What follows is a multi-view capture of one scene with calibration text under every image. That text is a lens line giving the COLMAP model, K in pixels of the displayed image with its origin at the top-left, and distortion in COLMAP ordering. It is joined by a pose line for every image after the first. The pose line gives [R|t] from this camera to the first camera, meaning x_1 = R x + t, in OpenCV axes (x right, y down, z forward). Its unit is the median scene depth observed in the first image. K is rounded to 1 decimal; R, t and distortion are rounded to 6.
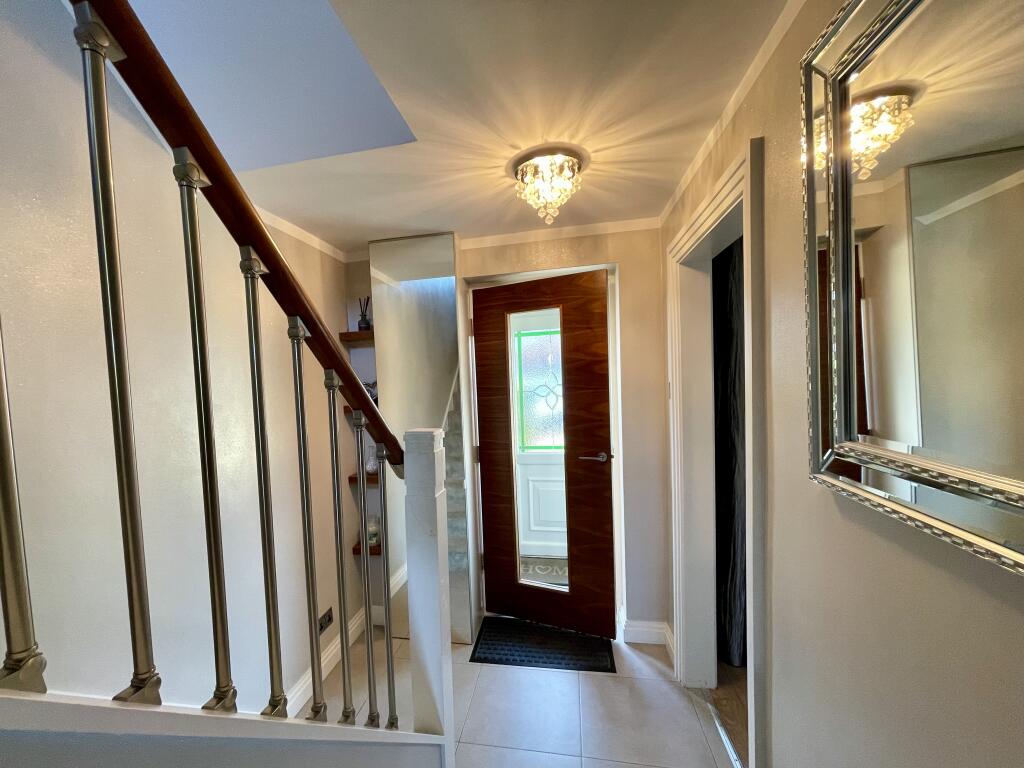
lens RADIAL K [[413.0, 0, 512.1], [0, 413.0, 390.4], [0, 0, 1]] dist [-0.003129, -0.000673]
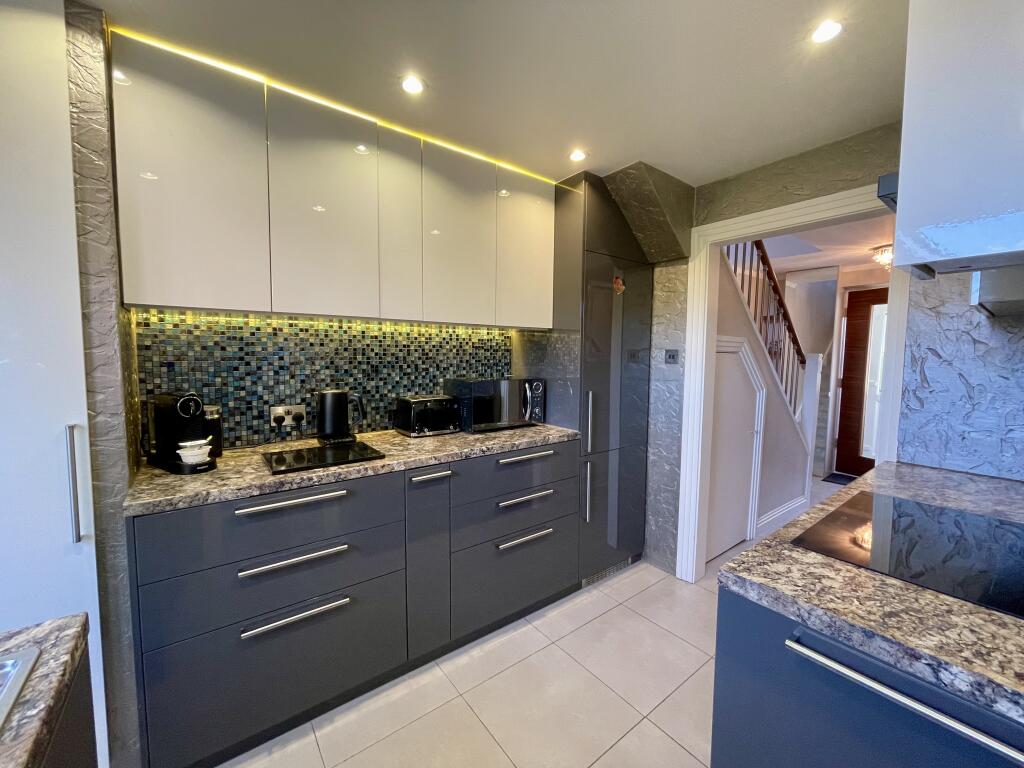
lens RADIAL K [[413.0, 0, 508.7], [0, 413.0, 380.1], [0, 0, 1]] dist [-0.003129, -0.000673]
pose [[0.699428, 0.103861, -0.707117, 0.179546], [-0.061189, 0.994454, 0.085542, 0.078014], [0.712079, -0.016562, 0.701904, -1.335916]]
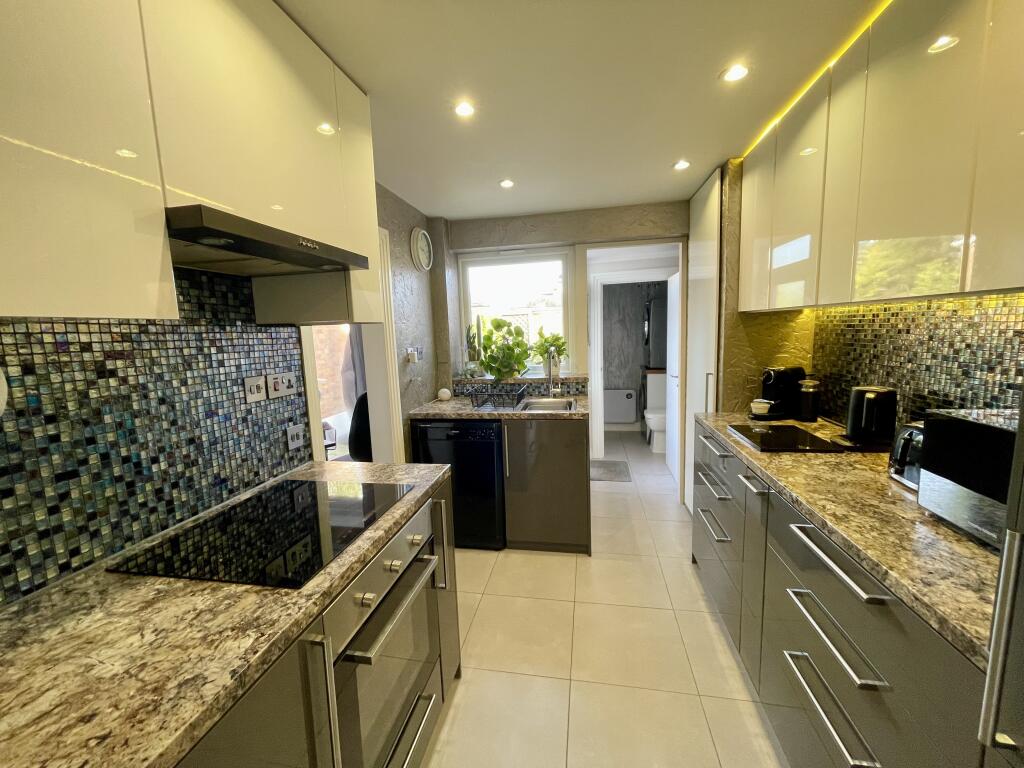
lens RADIAL K [[413.0, 0, 510.4], [0, 413.0, 385.8], [0, 0, 1]] dist [-0.003129, -0.000673]
pose [[-0.995351, 0.072018, 0.063951, -1.295534], [0.081380, 0.984002, 0.158482, -0.196176], [-0.051514, 0.162950, -0.985289, 4.496946]]
